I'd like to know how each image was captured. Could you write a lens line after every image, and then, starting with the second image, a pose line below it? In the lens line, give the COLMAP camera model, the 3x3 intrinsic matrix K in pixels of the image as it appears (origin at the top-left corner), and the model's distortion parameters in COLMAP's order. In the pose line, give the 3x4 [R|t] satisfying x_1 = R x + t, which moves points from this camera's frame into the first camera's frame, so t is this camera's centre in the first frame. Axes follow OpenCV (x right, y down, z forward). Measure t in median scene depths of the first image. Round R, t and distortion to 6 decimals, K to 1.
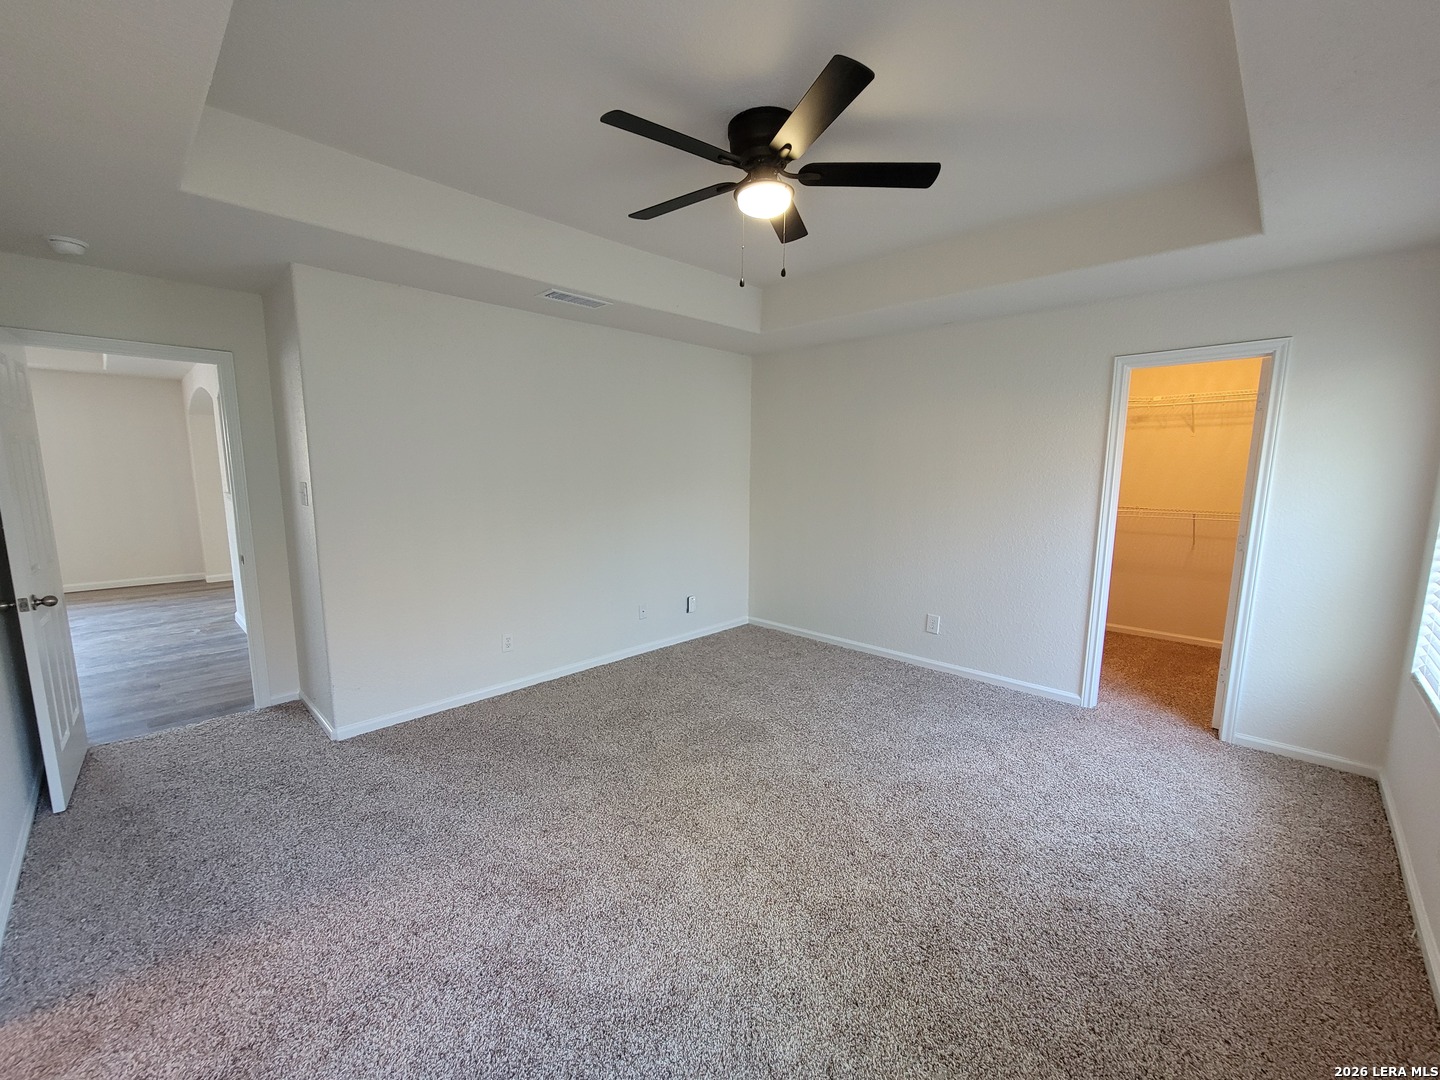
lens RADIAL K [[588.6, 0, 717.8], [0, 588.6, 550.4], [0, 0, 1]] dist [-0.003736, 0.001246]
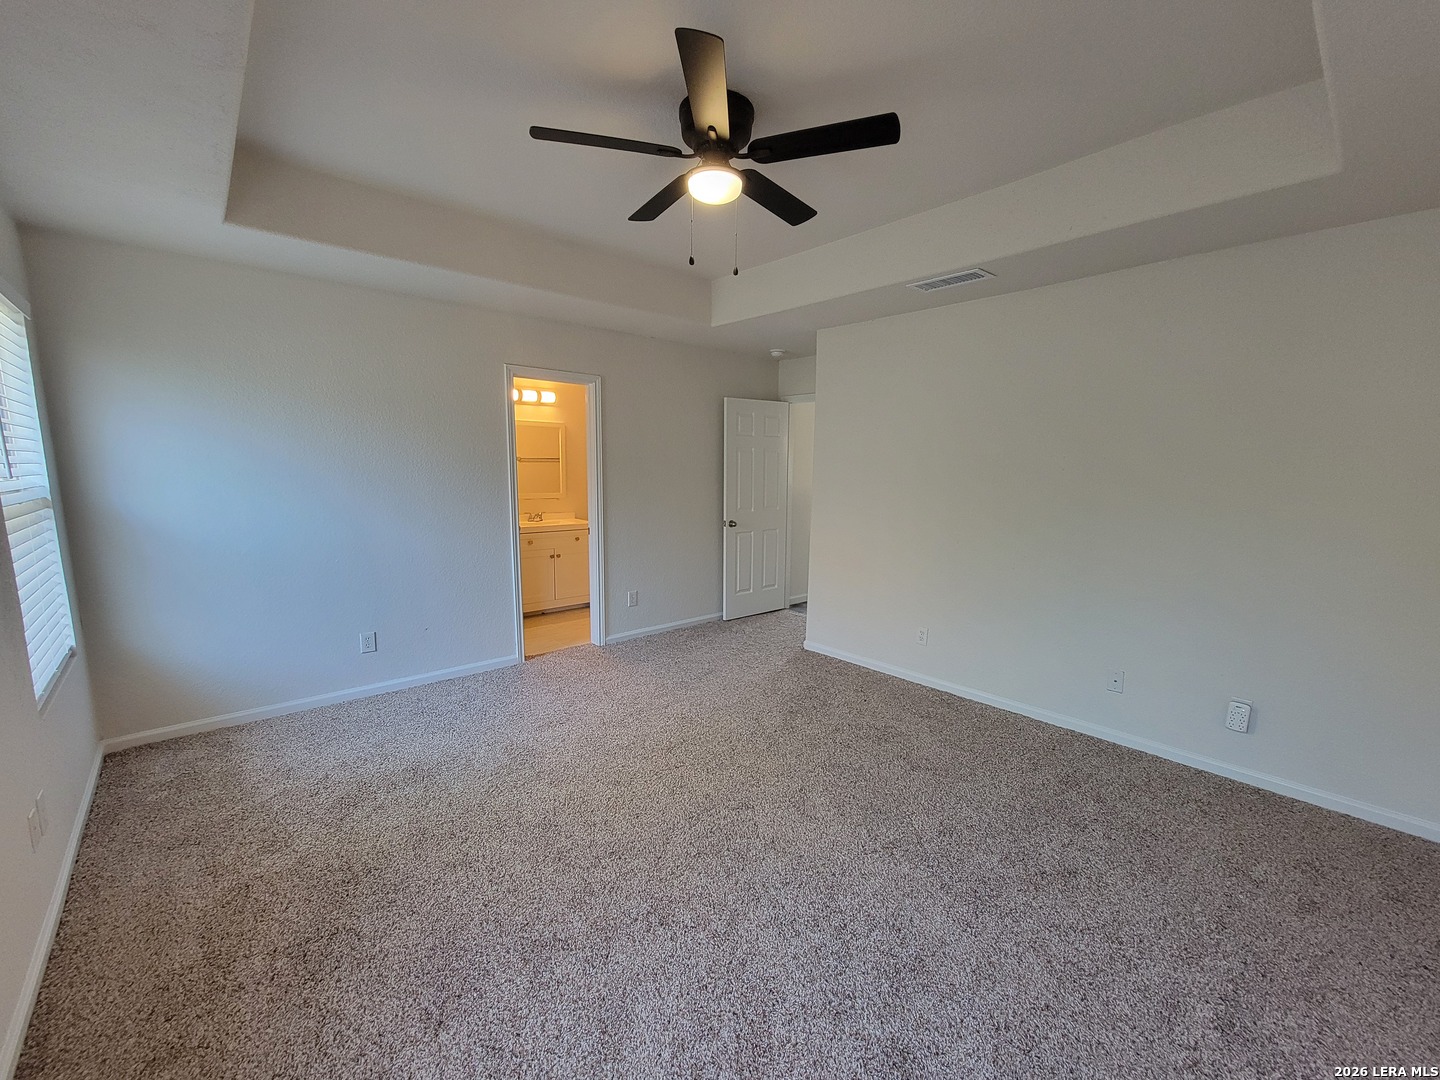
lens RADIAL K [[588.6, 0, 717.8], [0, 588.6, 550.4], [0, 0, 1]] dist [-0.003736, 0.001246]
pose [[-0.072522, 0.137717, -0.987813, 0.746847], [-0.158127, 0.976306, 0.147722, -0.094979], [0.984752, 0.166913, -0.049027, 0.760468]]
